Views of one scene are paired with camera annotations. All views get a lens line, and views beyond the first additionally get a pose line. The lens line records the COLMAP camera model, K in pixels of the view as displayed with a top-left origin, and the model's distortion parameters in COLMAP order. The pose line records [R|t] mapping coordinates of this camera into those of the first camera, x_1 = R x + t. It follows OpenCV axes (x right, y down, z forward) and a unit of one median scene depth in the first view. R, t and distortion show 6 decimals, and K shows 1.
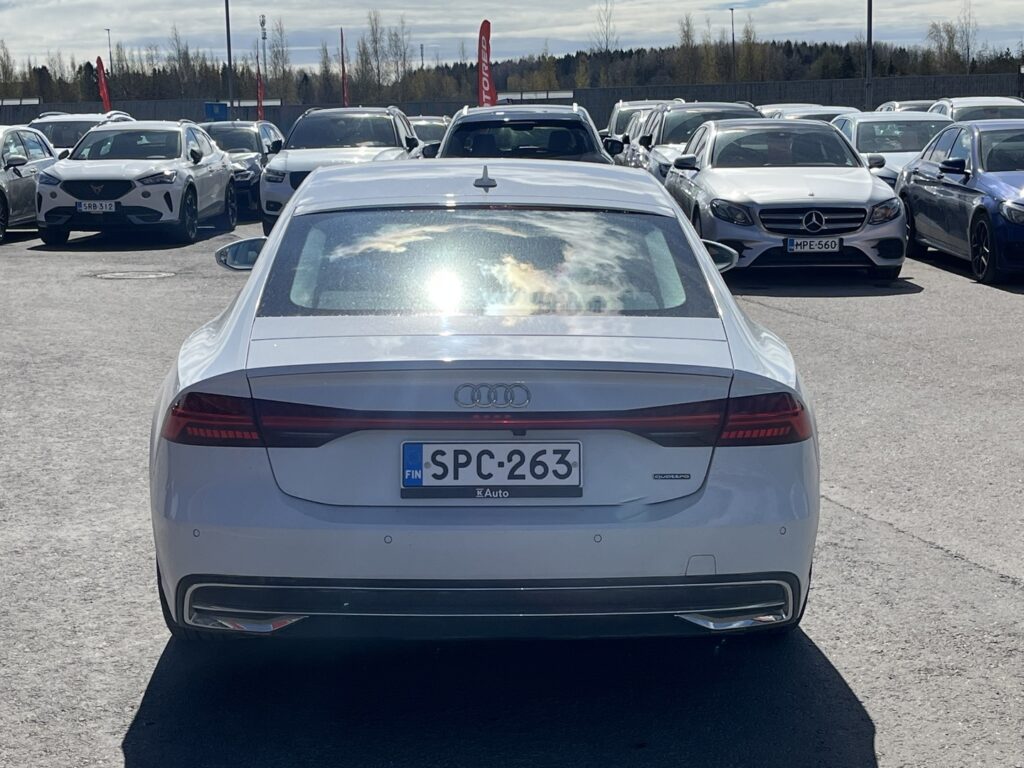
lens RADIAL K [[1758.4, 0, 512.0], [0, 1758.4, 384.0], [0, 0, 1]] dist [0.069024, 0.038901]
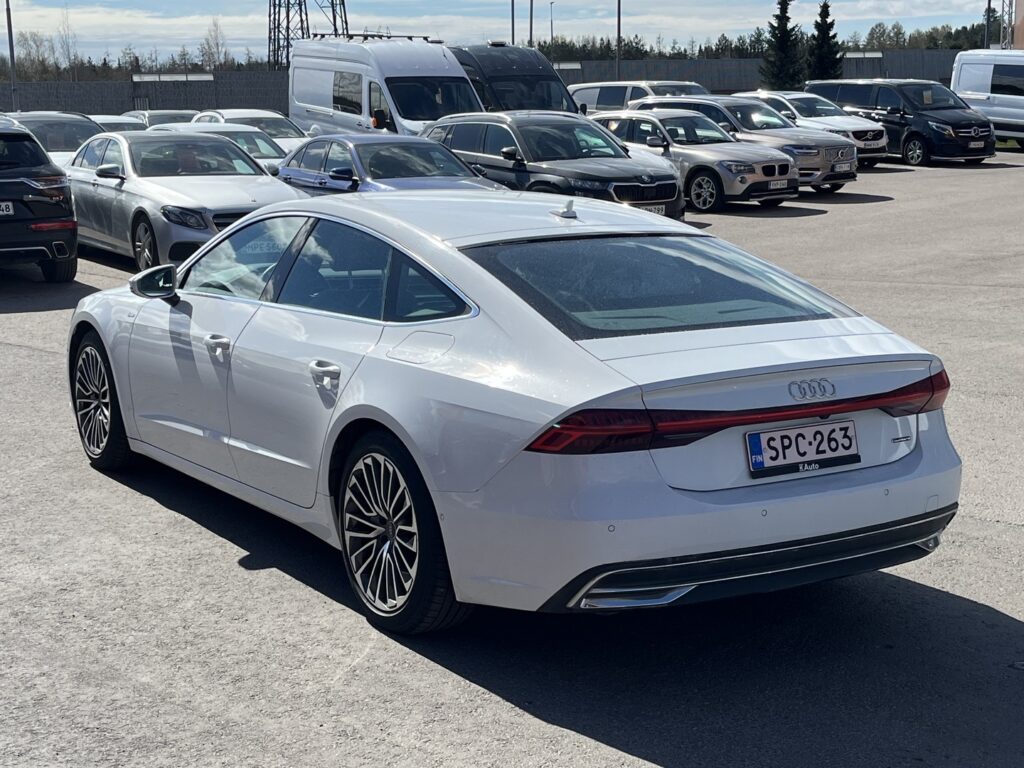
lens RADIAL K [[1516.2, 0, 512.0], [0, 1516.2, 384.0], [0, 0, 1]] dist [0.177510, -0.053694]
pose [[0.861146, -0.085483, 0.501118, -0.733813], [0.074960, 0.996337, 0.041146, -0.057695], [-0.502800, 0.002131, 0.864400, 0.160217]]
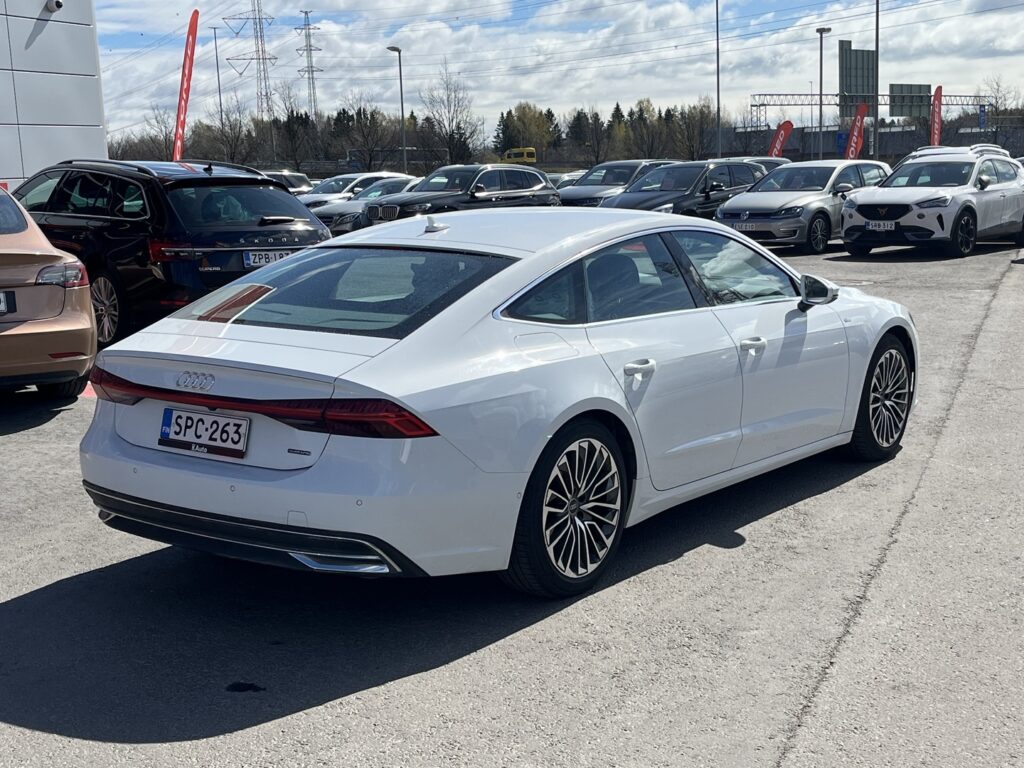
lens RADIAL K [[1415.5, 0, 512.0], [0, 1415.5, 384.0], [0, 0, 1]] dist [0.127996, -0.007763]
pose [[0.781088, 0.089244, -0.618011, 0.906462], [-0.078811, 0.995909, 0.044207, -0.062738], [0.619428, 0.014177, 0.784925, 0.236116]]
